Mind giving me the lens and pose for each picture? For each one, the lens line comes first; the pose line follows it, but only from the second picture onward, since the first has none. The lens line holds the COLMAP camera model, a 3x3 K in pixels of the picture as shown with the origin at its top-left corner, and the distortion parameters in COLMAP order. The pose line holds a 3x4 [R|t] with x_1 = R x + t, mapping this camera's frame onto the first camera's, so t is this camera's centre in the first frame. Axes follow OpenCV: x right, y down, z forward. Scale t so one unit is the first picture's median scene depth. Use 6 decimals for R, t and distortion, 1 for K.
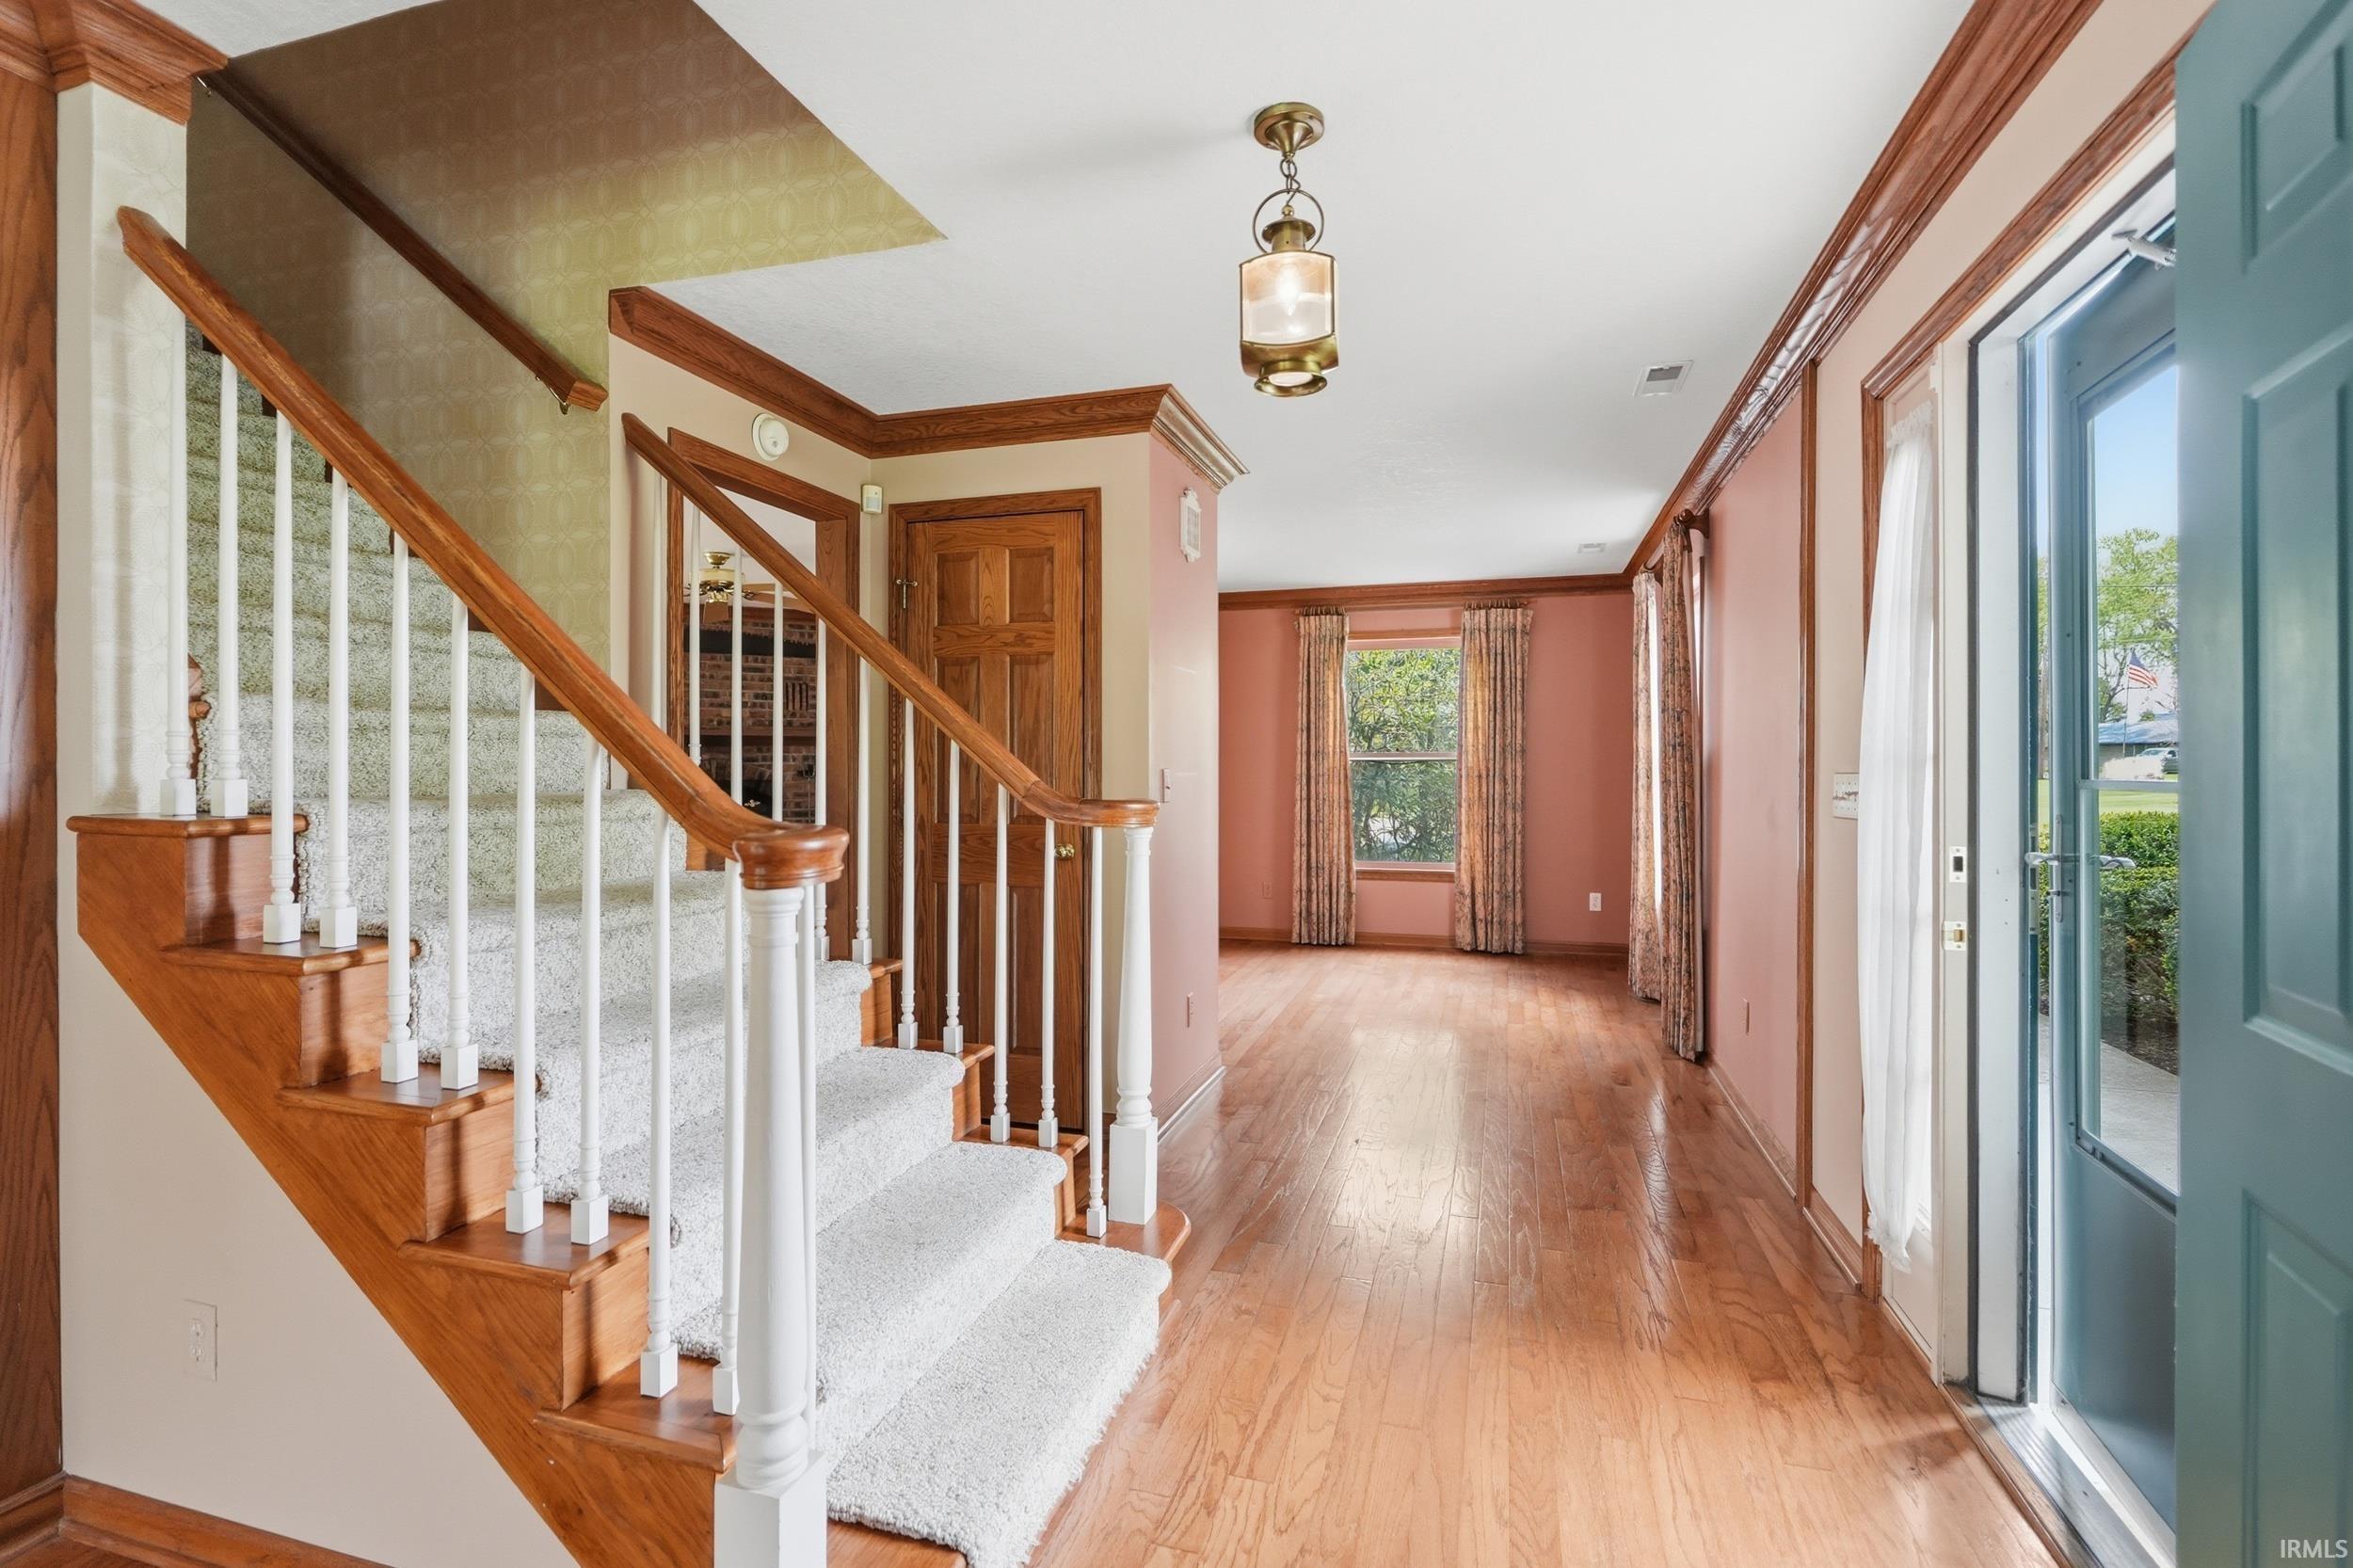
lens RADIAL K [[1090.7, 0, 1172.1], [0, 1090.7, 775.5], [0, 0, 1]] dist [0.000121, -0.000408]
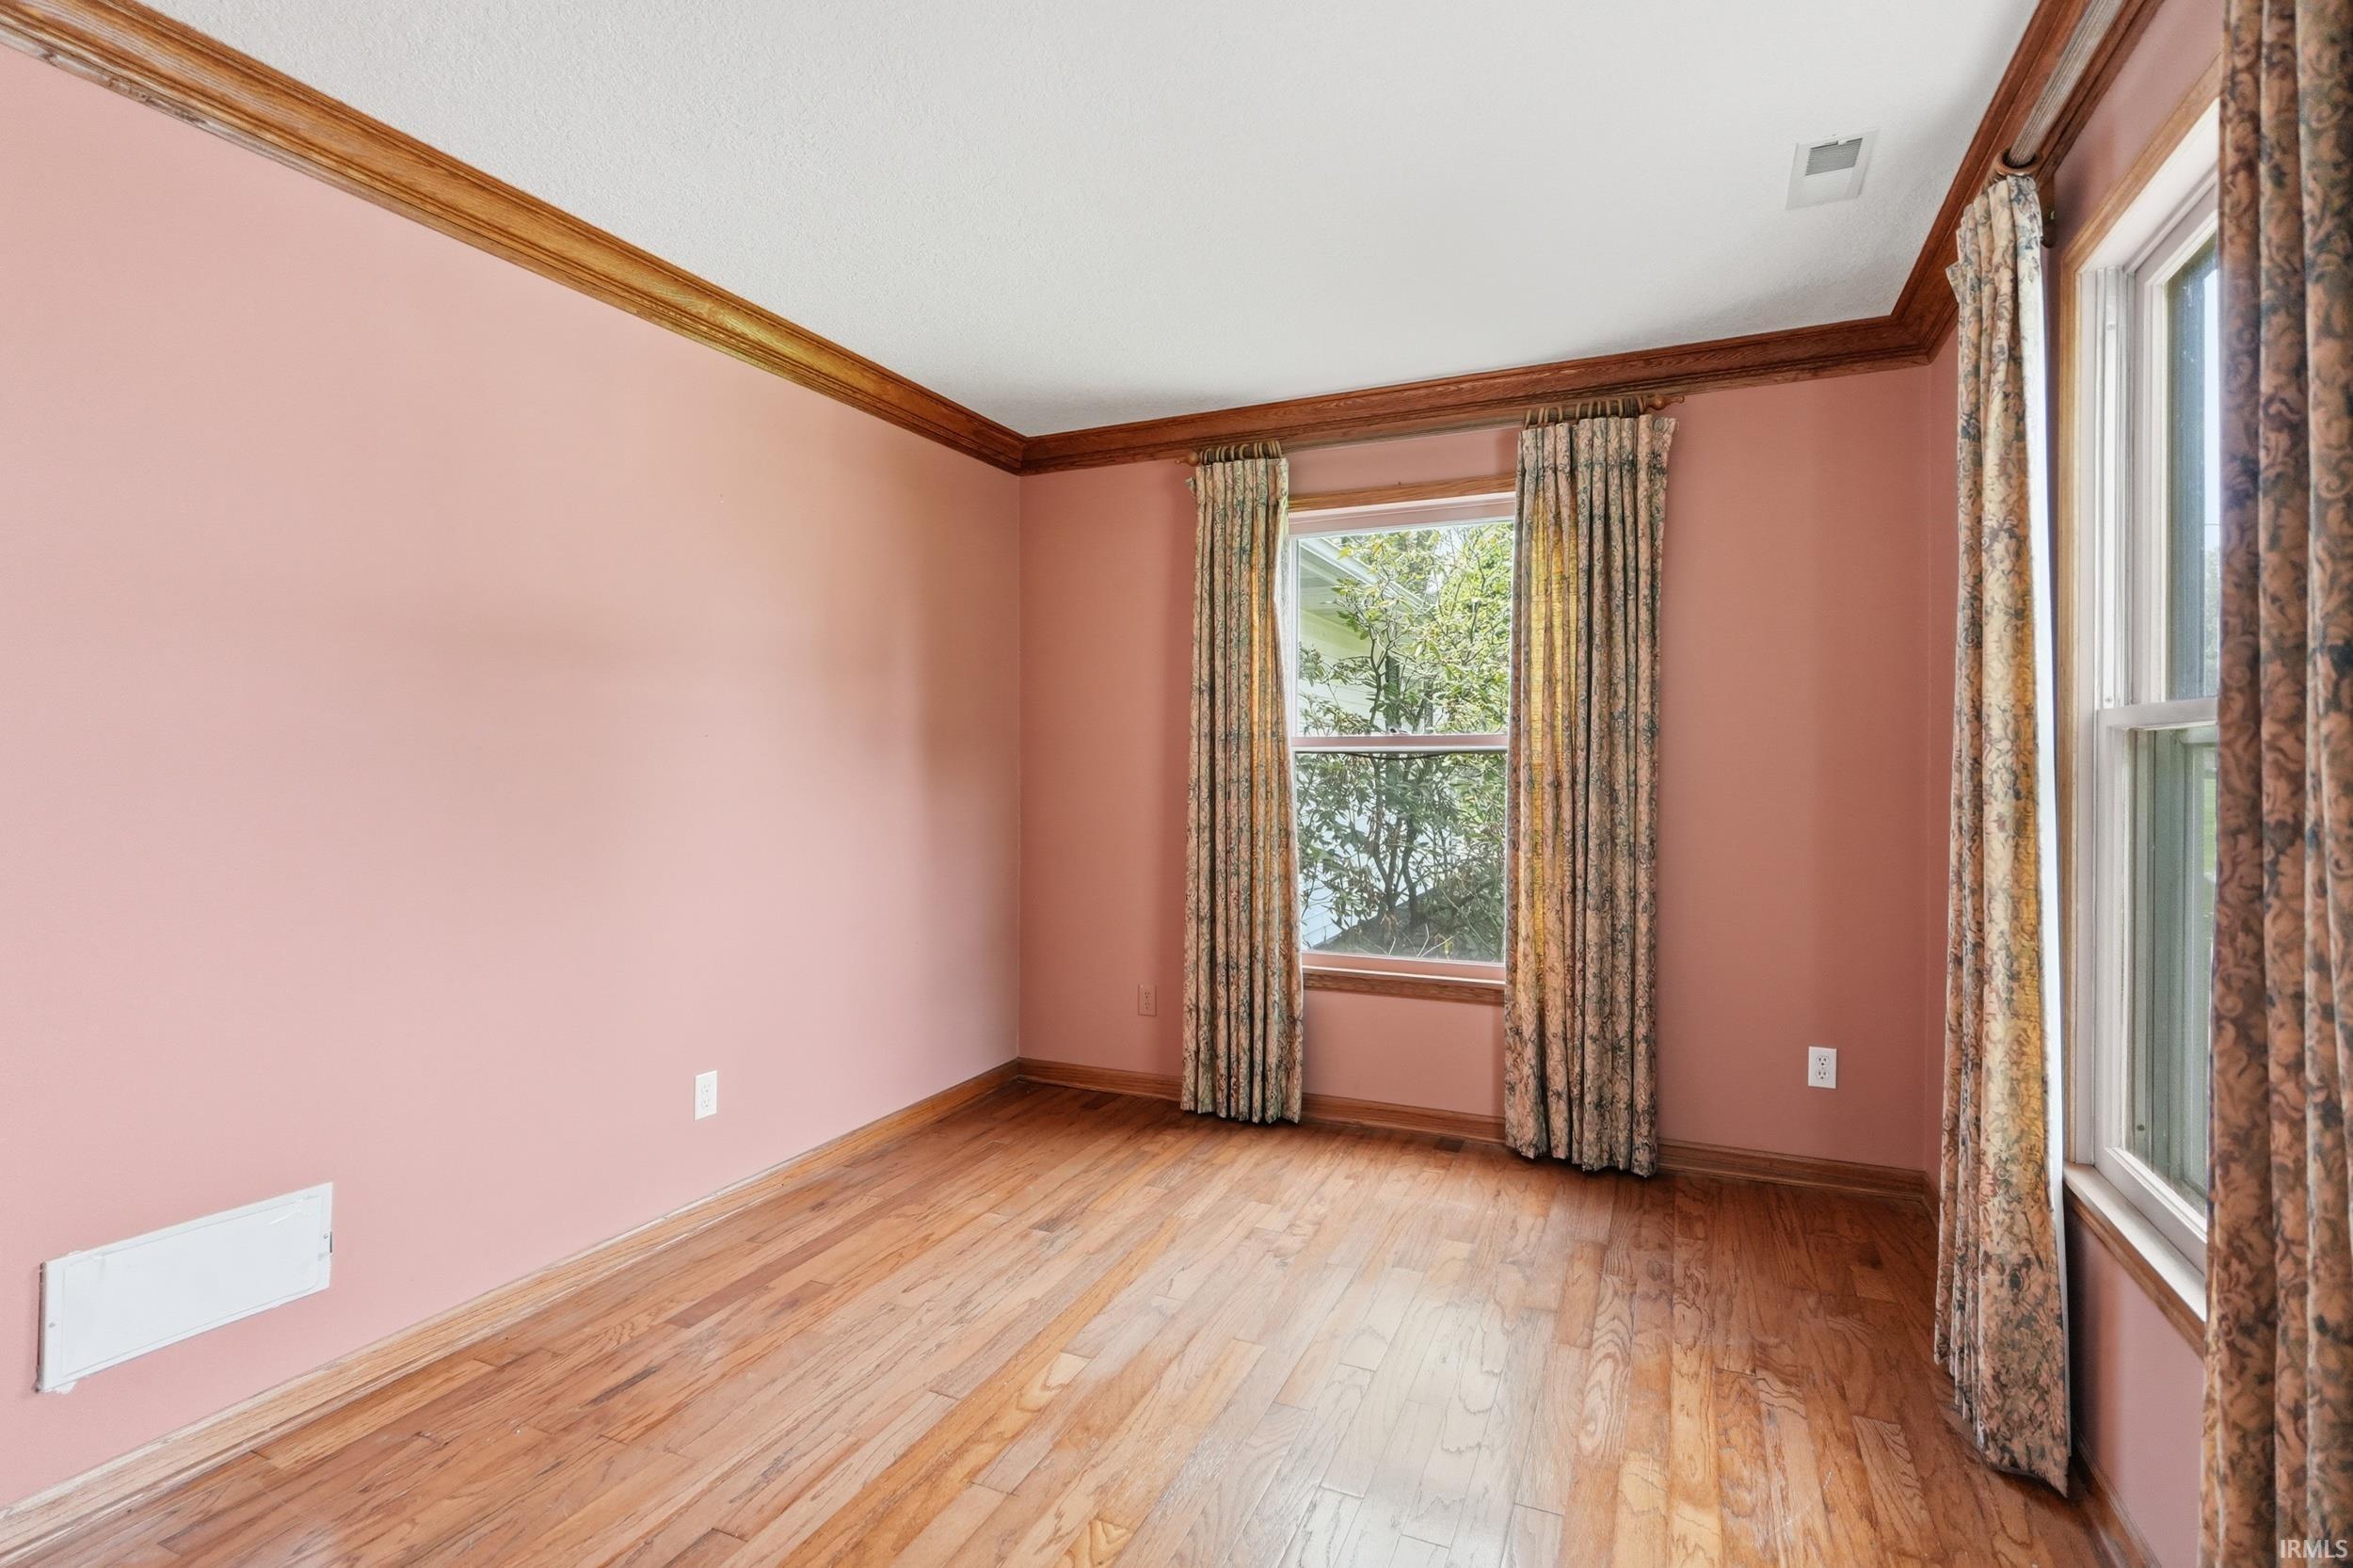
lens RADIAL K [[1090.7, 0, 1178.3], [0, 1090.7, 778.0], [0, 0, 1]] dist [0.000121, -0.000408]
pose [[0.992499, 0.006116, -0.122098, 0.176423], [-0.007756, 0.999886, -0.012957, 0.005296], [0.122005, 0.013806, 0.992433, 0.511659]]
